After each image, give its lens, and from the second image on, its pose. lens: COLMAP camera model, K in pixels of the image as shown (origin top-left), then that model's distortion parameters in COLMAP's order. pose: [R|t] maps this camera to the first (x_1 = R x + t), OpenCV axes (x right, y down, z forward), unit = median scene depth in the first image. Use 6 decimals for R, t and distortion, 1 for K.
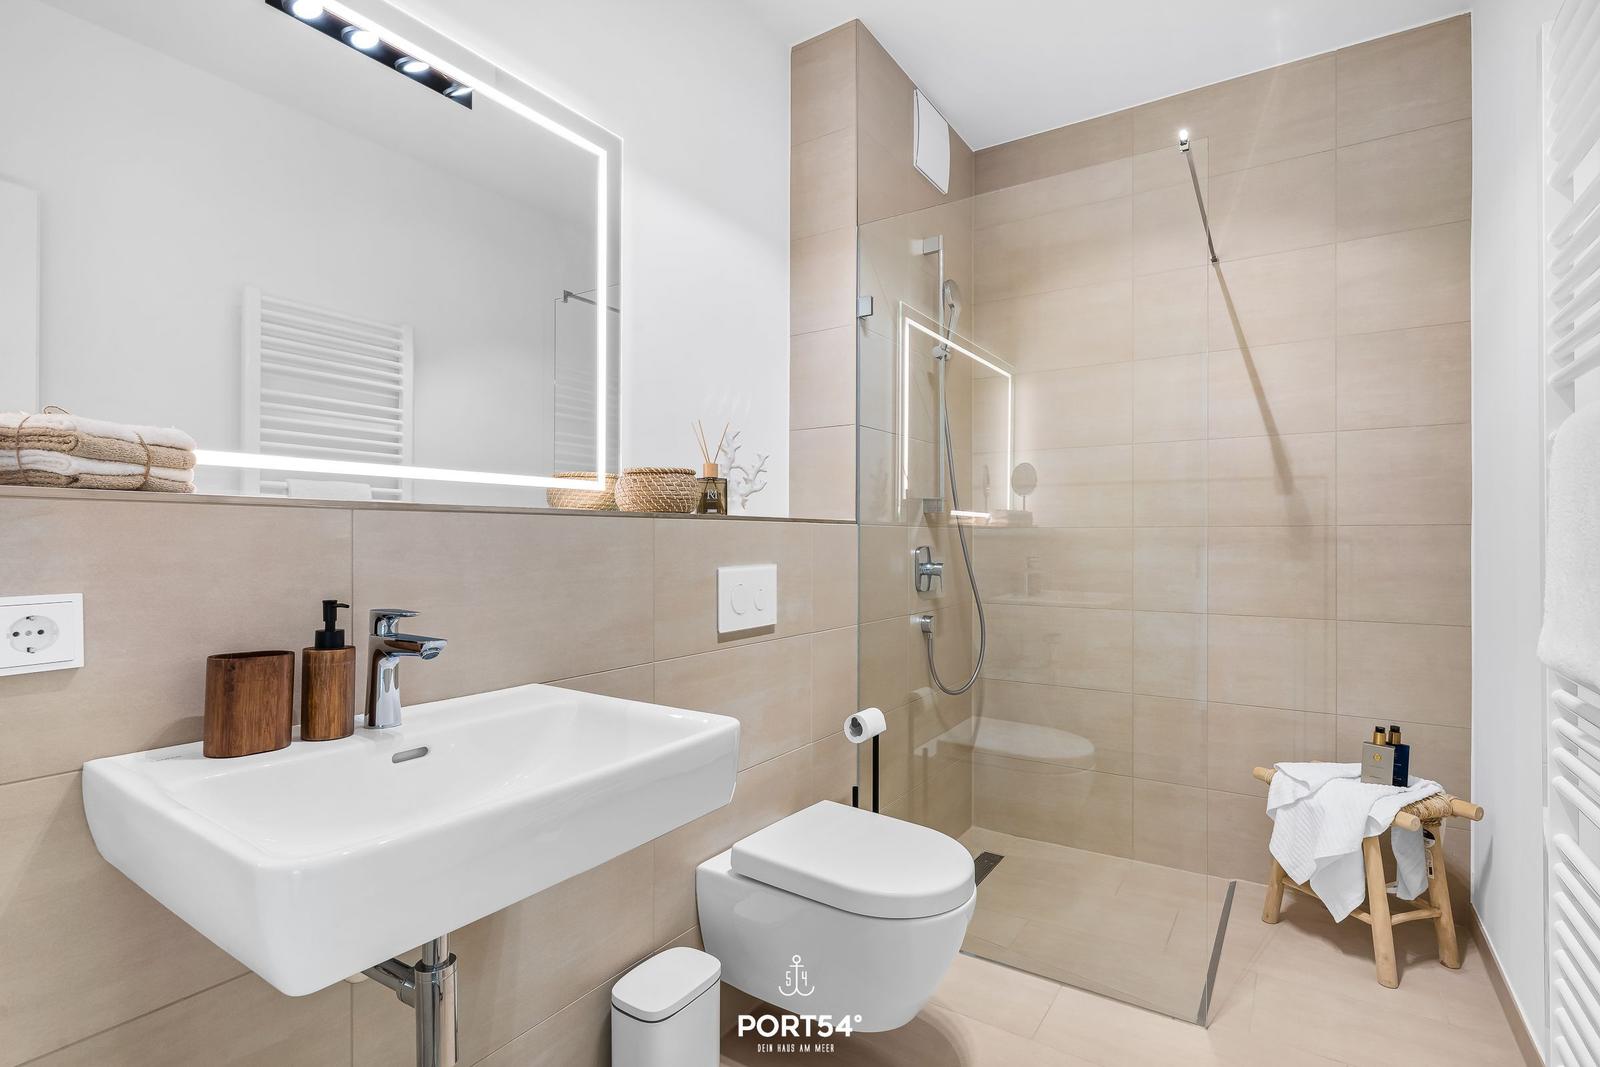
lens RADIAL K [[765.9, 0, 804.1], [0, 765.9, 539.7], [0, 0, 1]] dist [0.000332, 0.000129]
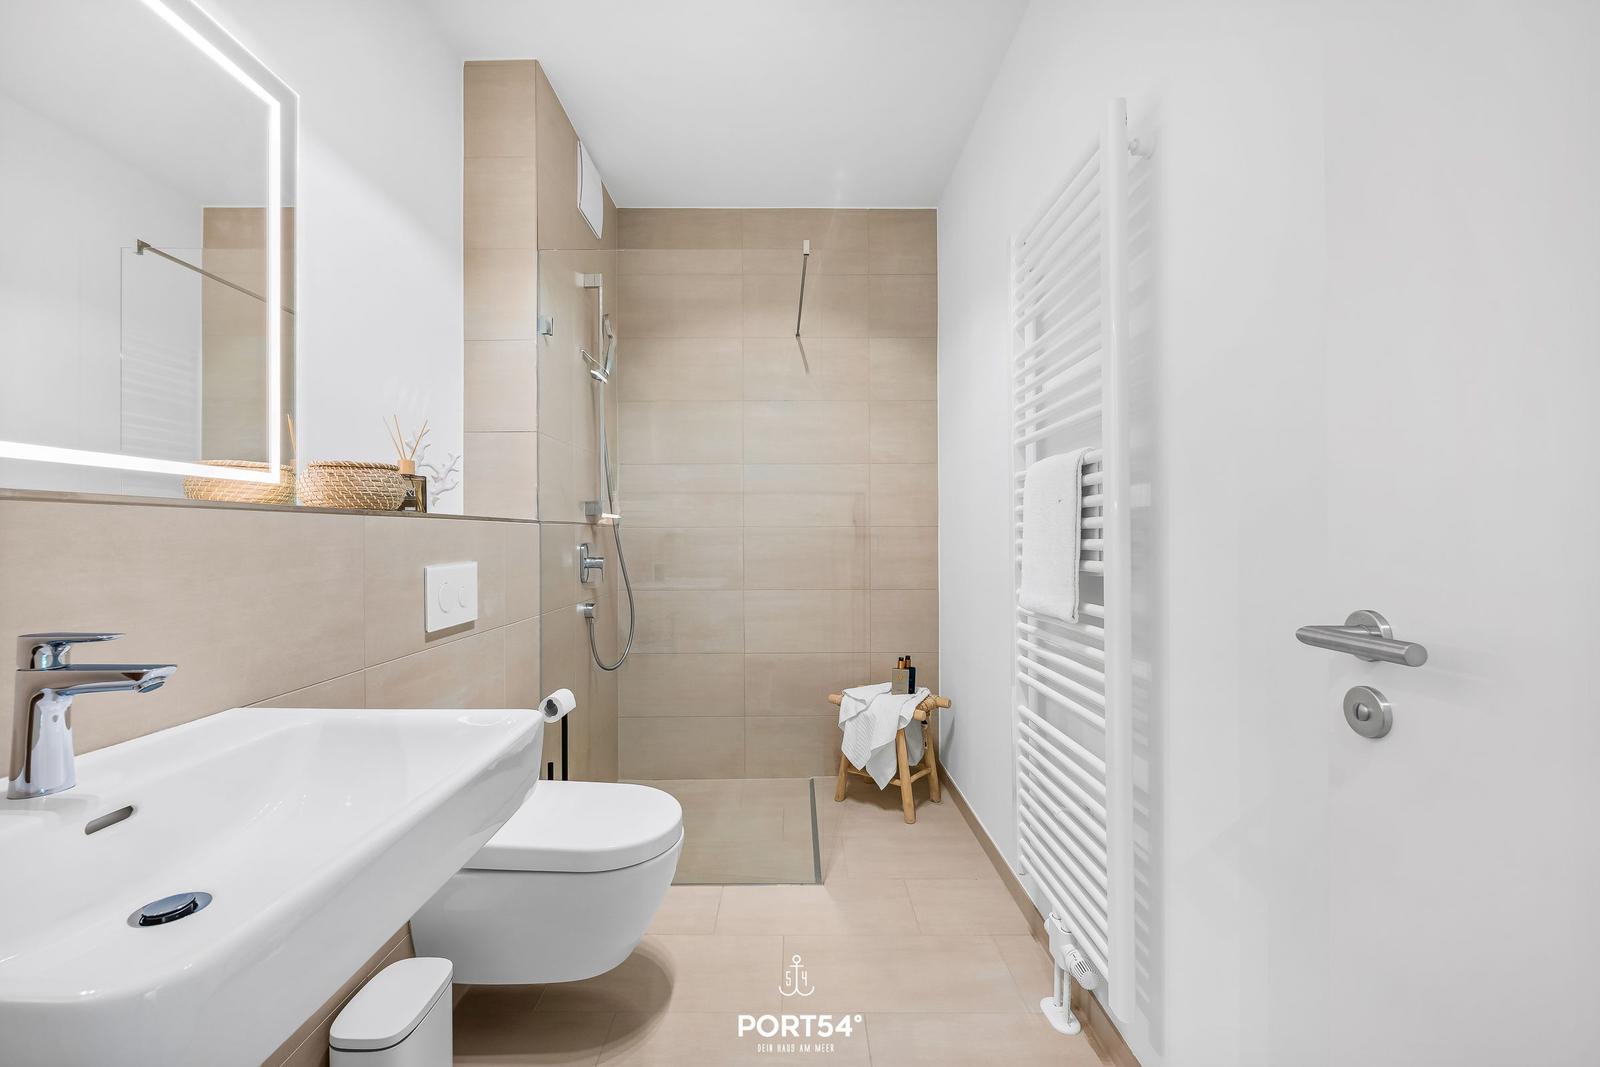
lens RADIAL K [[639.8, 0, 790.3], [0, 639.8, 537.7], [0, 0, 1]] dist [-0.001146, -0.000058]
pose [[0.838050, -0.004345, 0.545576, -0.140044], [0.003464, 0.999991, 0.002643, -0.000852], [-0.545583, -0.000326, 0.838057, 0.042512]]
